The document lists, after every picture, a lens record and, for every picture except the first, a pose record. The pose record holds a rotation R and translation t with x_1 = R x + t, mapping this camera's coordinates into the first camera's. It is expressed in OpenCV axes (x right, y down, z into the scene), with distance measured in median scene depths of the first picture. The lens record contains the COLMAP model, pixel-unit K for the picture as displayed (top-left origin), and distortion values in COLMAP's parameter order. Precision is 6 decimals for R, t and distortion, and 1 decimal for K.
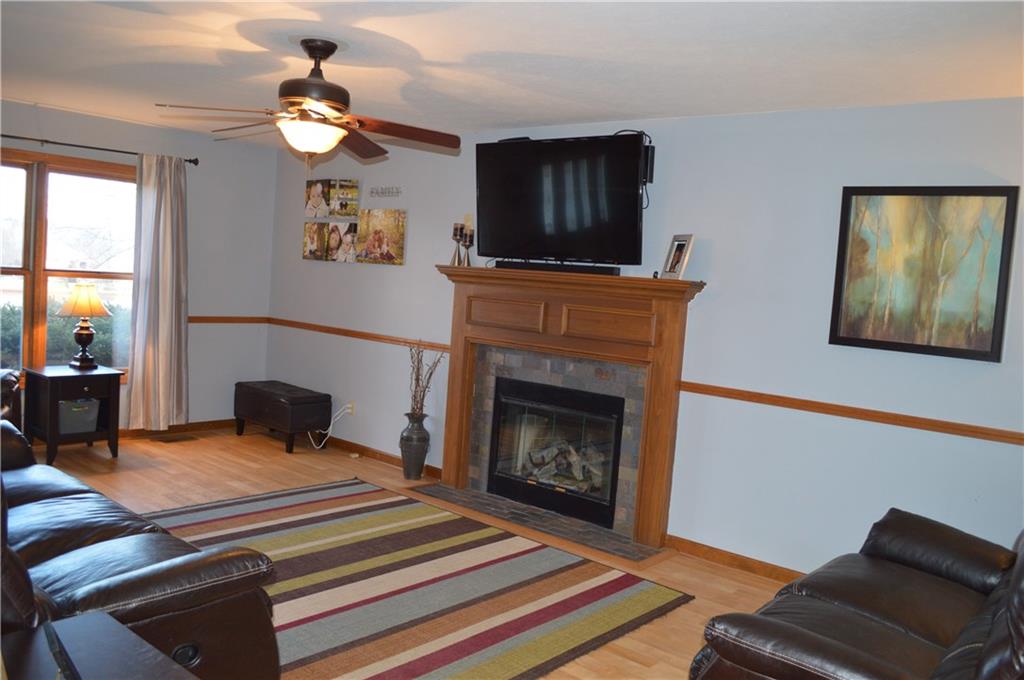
lens RADIAL K [[824.0, 0, 512.0], [0, 824.0, 340.0], [0, 0, 1]] dist [-0.073953, 0.002176]
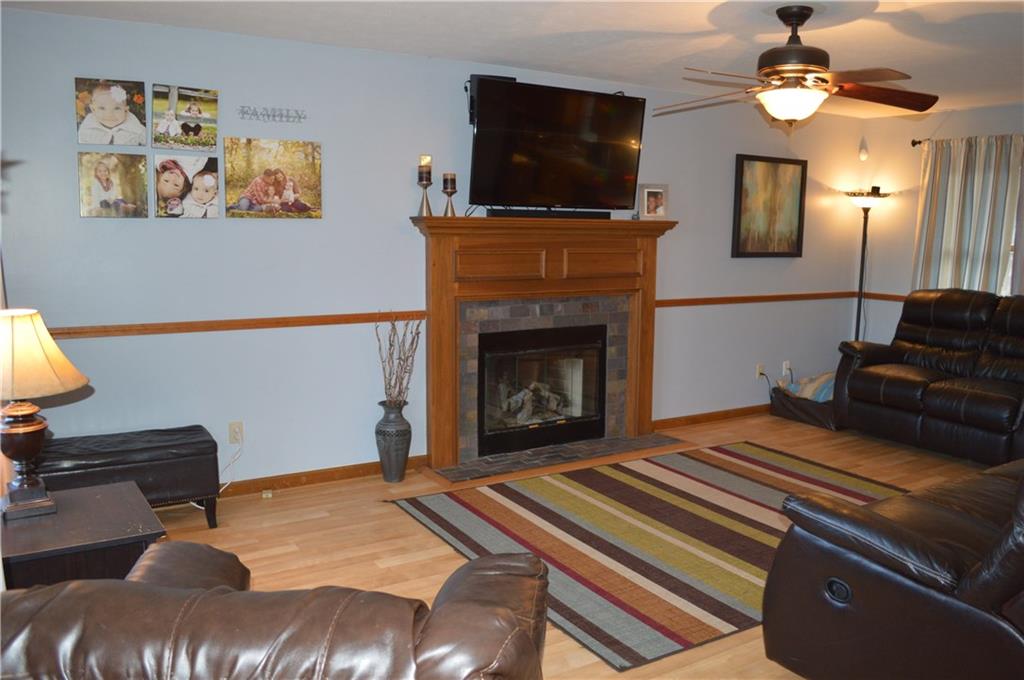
lens RADIAL K [[824.0, 0, 512.0], [0, 824.0, 340.0], [0, 0, 1]] dist [-0.073953, 0.002176]
pose [[0.302293, -0.194953, 0.933066, -0.912887], [0.083425, 0.980517, 0.177840, -0.115631], [-0.949557, 0.024082, 0.312668, 0.699151]]
